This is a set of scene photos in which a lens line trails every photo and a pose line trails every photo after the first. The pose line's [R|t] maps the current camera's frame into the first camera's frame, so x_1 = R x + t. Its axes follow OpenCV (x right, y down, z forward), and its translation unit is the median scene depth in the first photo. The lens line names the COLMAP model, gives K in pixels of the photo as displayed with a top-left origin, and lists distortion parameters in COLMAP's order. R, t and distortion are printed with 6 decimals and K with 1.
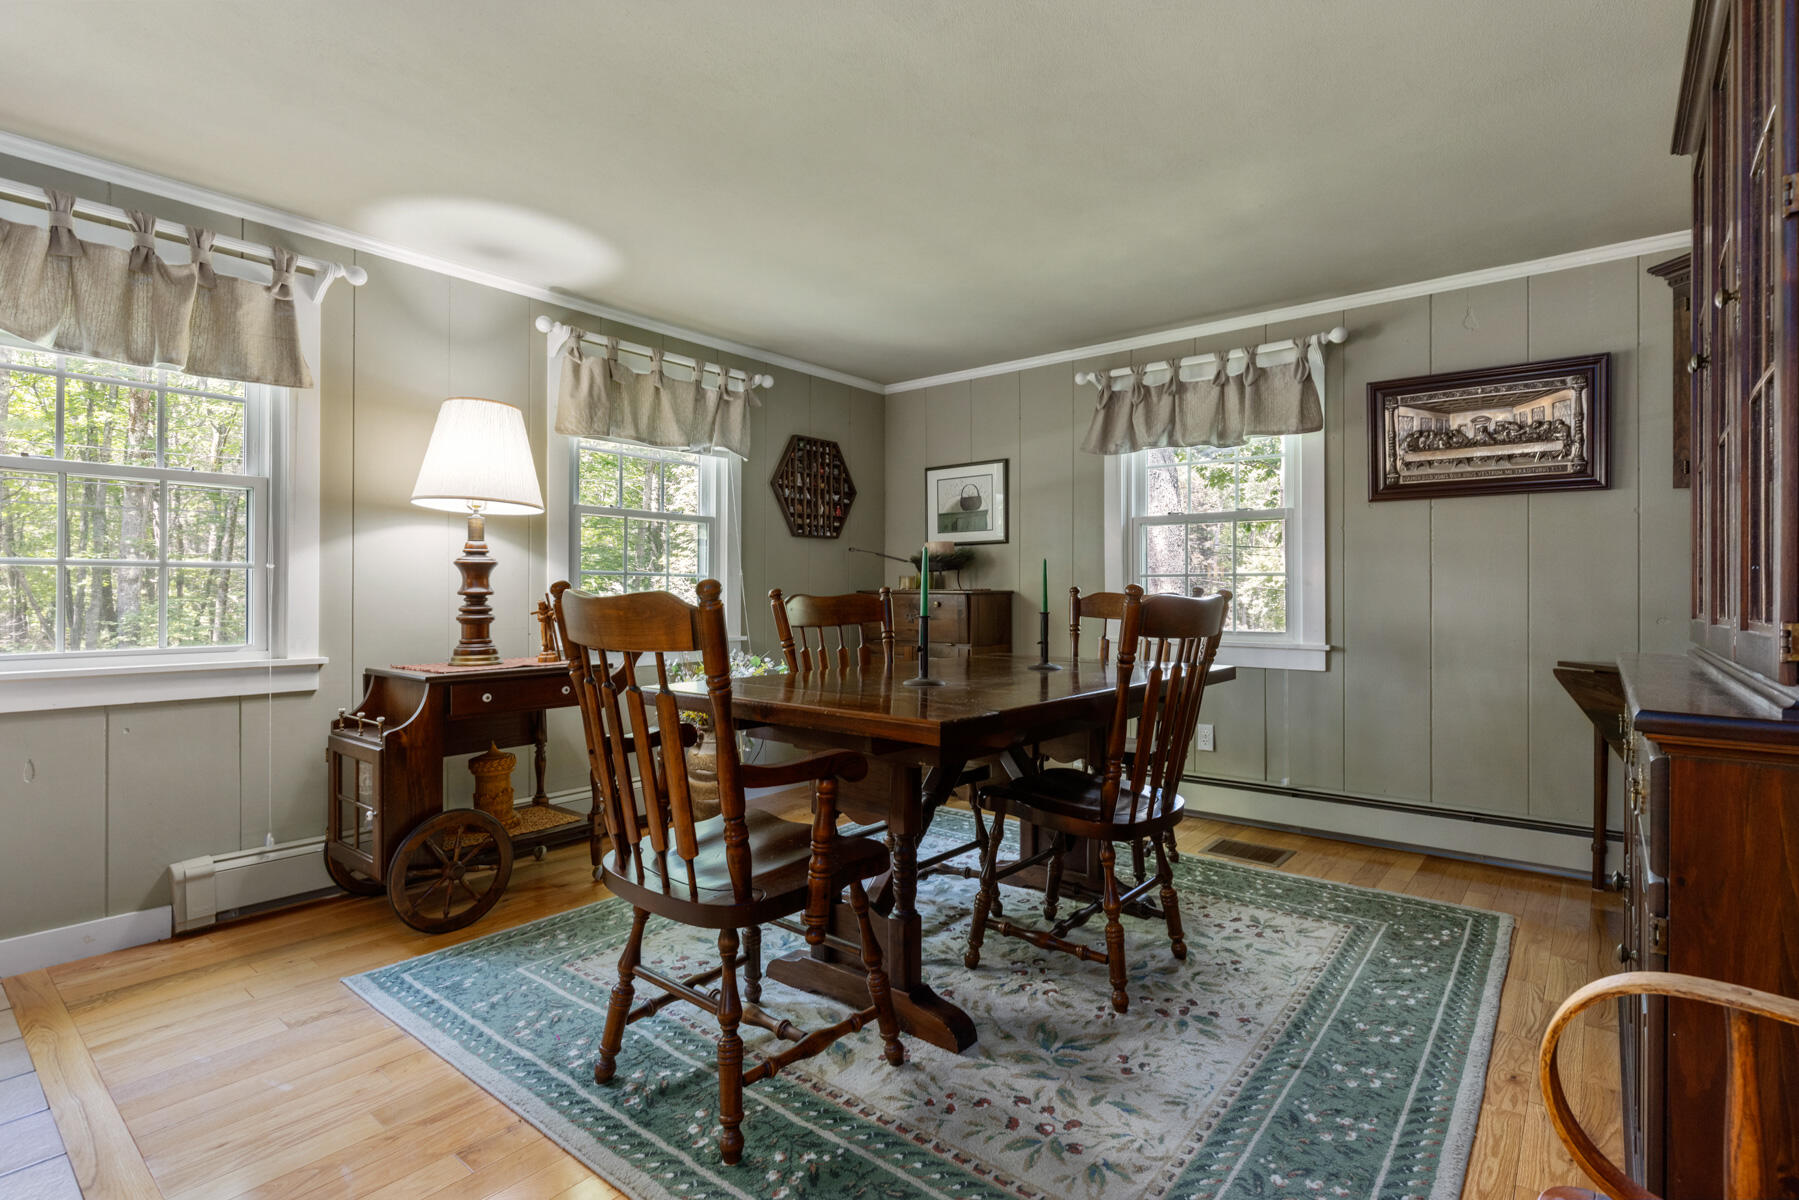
lens RADIAL K [[887.3, 0, 897.7], [0, 887.3, 590.1], [0, 0, 1]] dist [-0.001976, -0.000359]
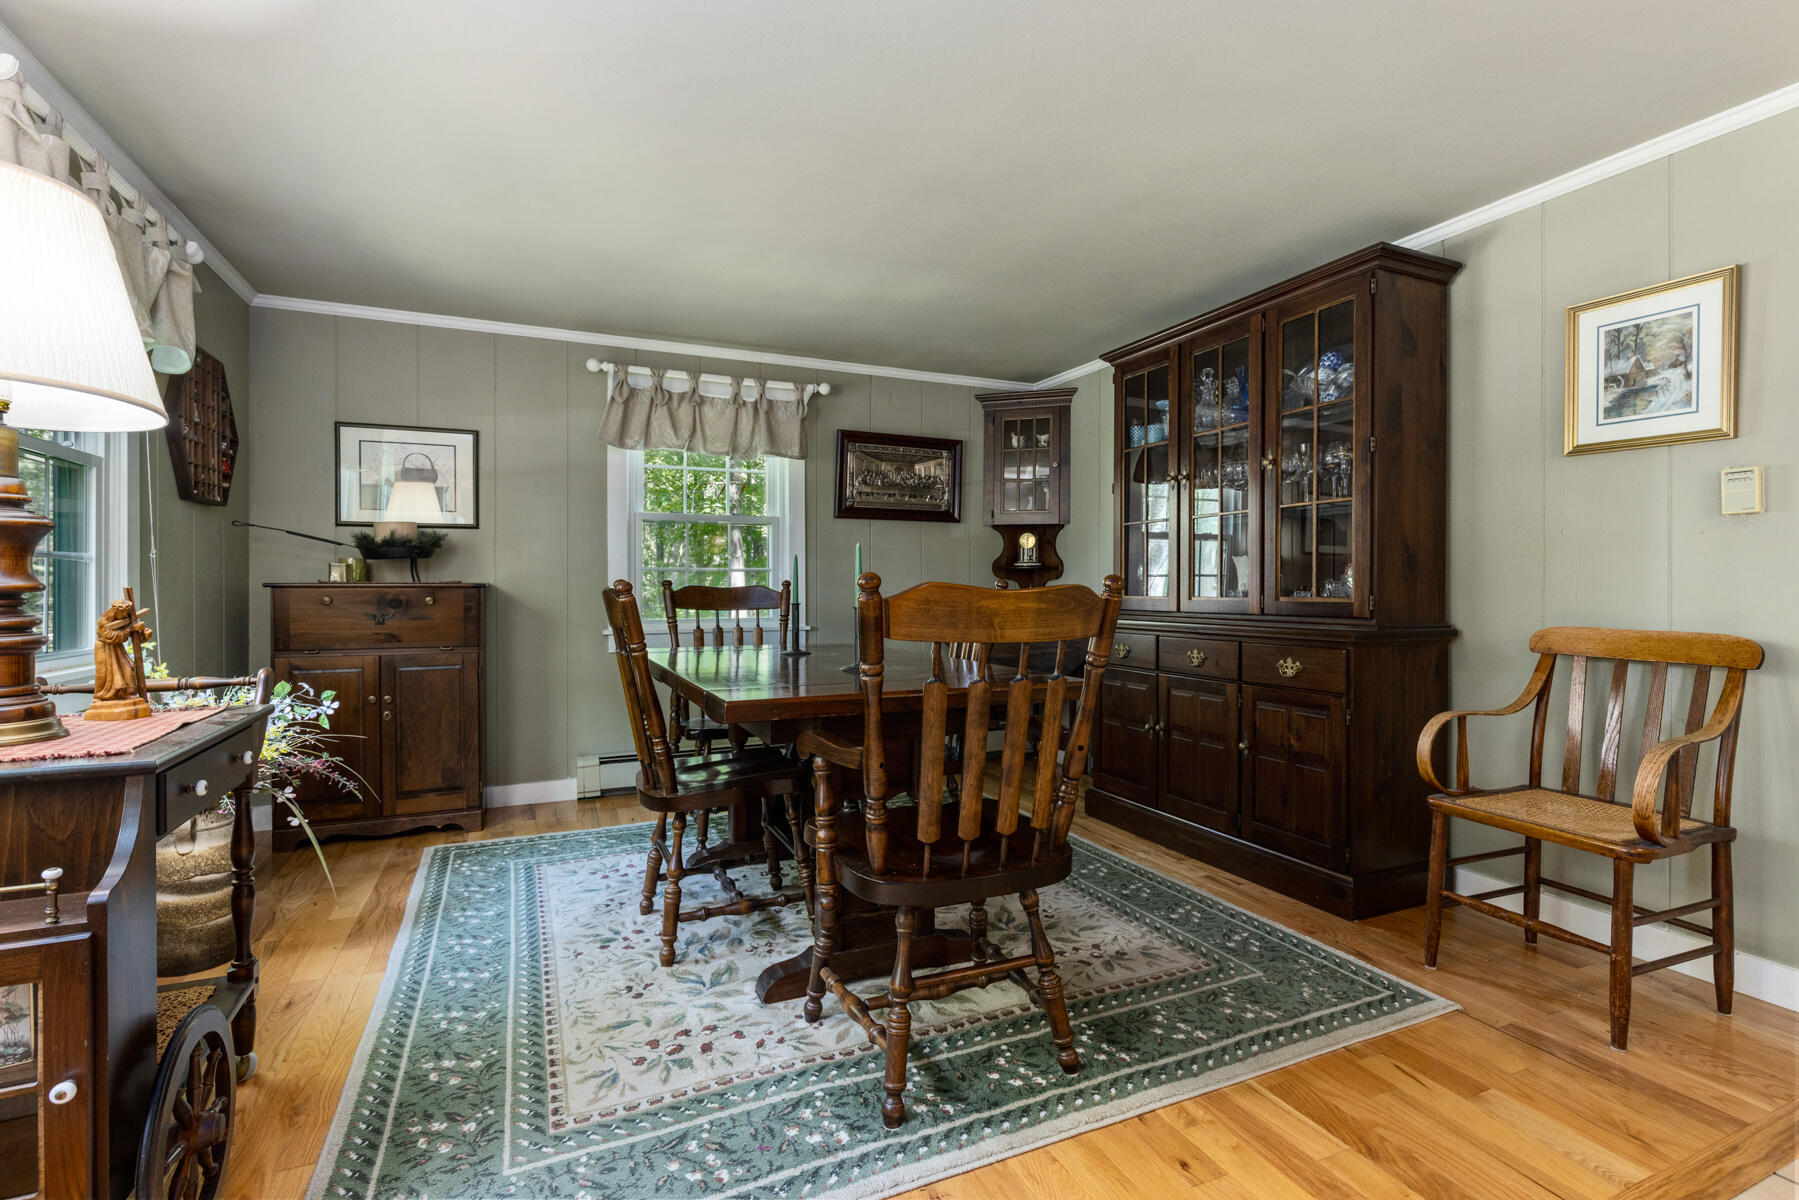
lens RADIAL K [[857.3, 0, 933.1], [0, 857.3, 594.5], [0, 0, 1]] dist [-0.001376, -0.000671]
pose [[0.424532, -0.011255, 0.905343, -0.566868], [-0.002805, 0.999902, 0.013746, -0.001438], [-0.905409, -0.008375, 0.424459, 0.304020]]
